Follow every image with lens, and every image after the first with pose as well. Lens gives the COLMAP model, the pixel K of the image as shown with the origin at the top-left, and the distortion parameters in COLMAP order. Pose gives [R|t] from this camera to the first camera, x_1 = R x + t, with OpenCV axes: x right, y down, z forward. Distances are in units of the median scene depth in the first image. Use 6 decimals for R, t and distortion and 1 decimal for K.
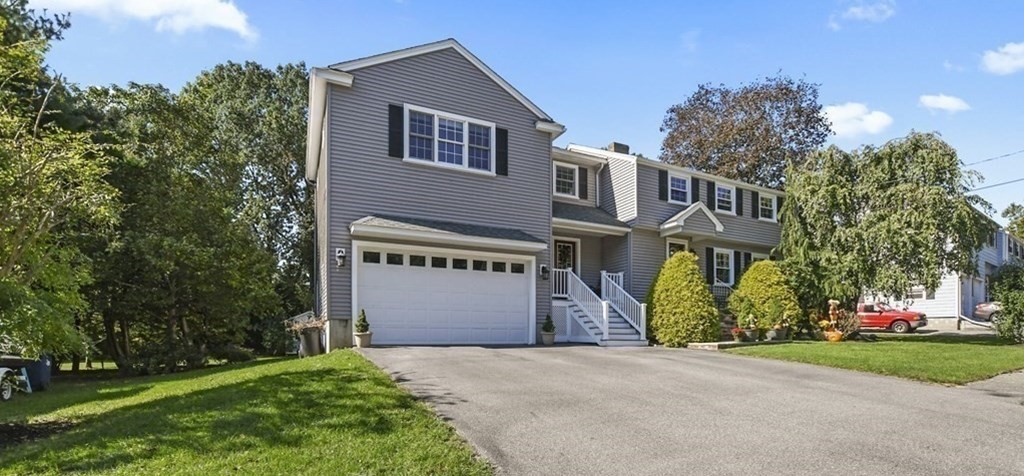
lens RADIAL K [[416.0, 0, 511.8], [0, 416.0, 239.5], [0, 0, 1]] dist [0.000193, -0.000054]
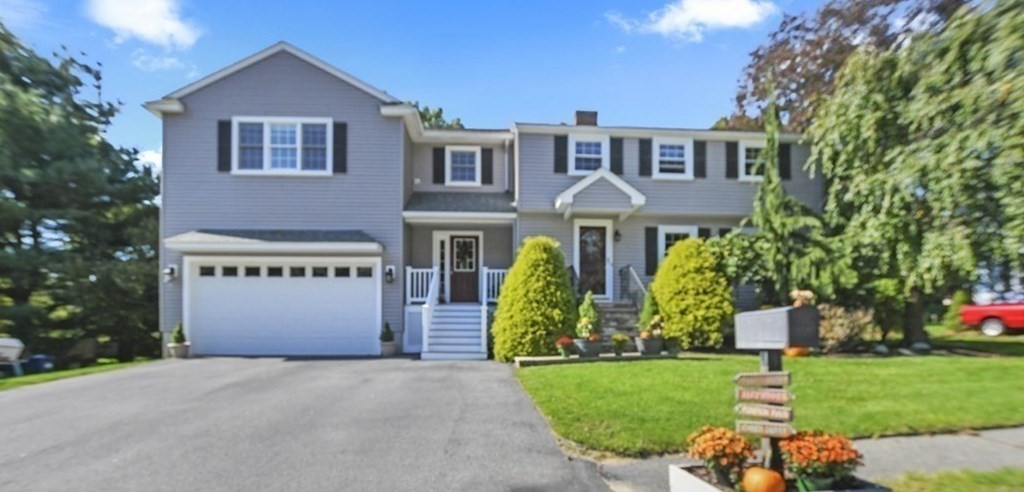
lens RADIAL K [[422.3, 0, 512.0], [0, 422.3, 246.4], [0, 0, 1]] dist [-0.005100, -0.000189]
pose [[0.927297, -0.082798, -0.365055, 0.664996], [0.086842, 0.996208, -0.005356, 0.047234], [0.364114, -0.026735, 0.930971, 0.265383]]
